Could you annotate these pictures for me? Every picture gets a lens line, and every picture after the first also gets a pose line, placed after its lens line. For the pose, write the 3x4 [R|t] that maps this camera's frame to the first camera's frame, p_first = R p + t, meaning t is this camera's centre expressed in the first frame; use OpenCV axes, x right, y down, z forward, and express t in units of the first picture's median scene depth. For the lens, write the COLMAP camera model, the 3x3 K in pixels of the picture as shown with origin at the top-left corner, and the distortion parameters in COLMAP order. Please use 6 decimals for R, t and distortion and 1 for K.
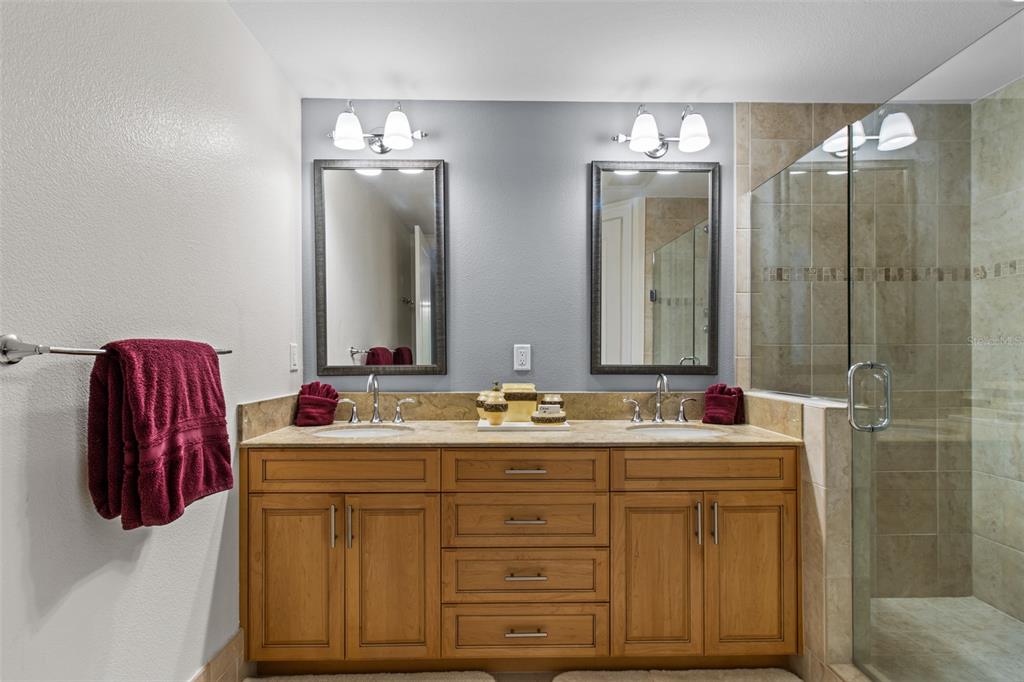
lens RADIAL K [[474.1, 0, 514.8], [0, 474.1, 351.4], [0, 0, 1]] dist [-0.000569, -0.000661]
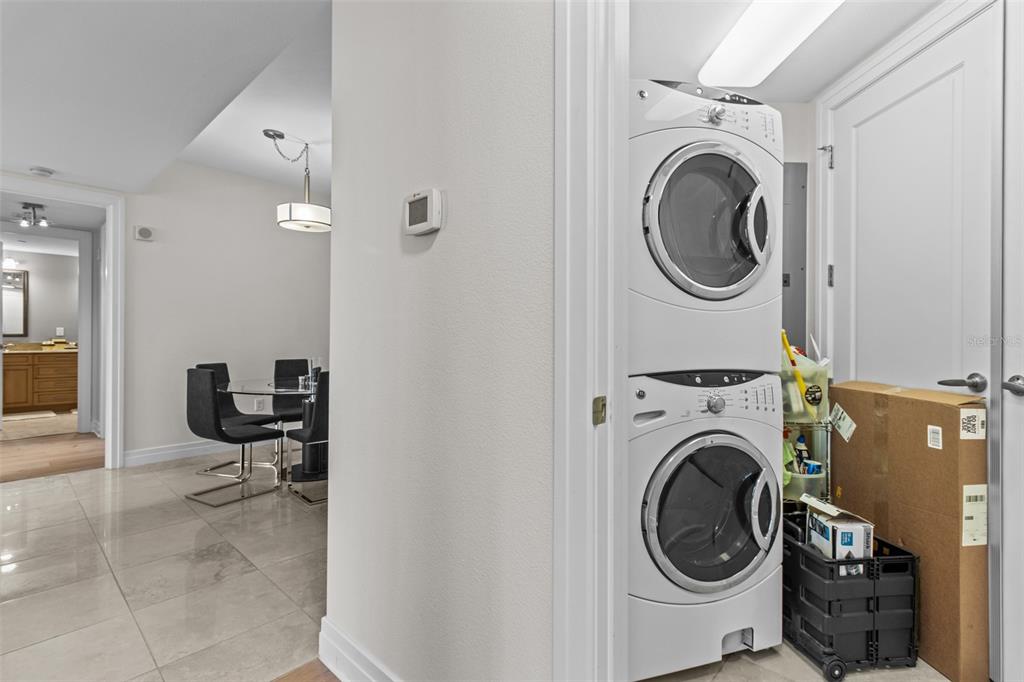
lens RADIAL K [[474.1, 0, 512.5], [0, 474.1, 338.3], [0, 0, 1]] dist [-0.000569, -0.000661]
pose [[0.694148, 0.002489, 0.719828, -0.182884], [-0.010099, 0.999929, 0.006281, 0.004092], [-0.719761, -0.011629, 0.694124, -3.832004]]
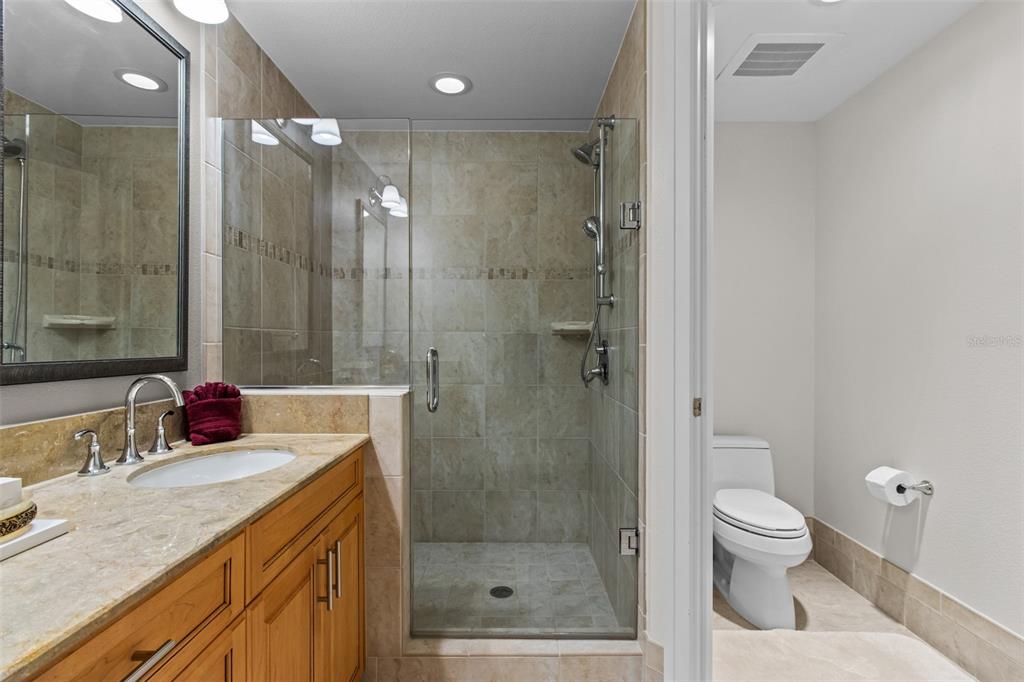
lens RADIAL K [[474.1, 0, 515.3], [0, 474.1, 339.2], [0, 0, 1]] dist [-0.000569, -0.000661]
pose [[0.018719, 0.003975, 0.999817, -0.231578], [-0.012101, 0.999920, -0.003749, 0.002372], [-0.999752, -0.012029, 0.018766, 0.533490]]
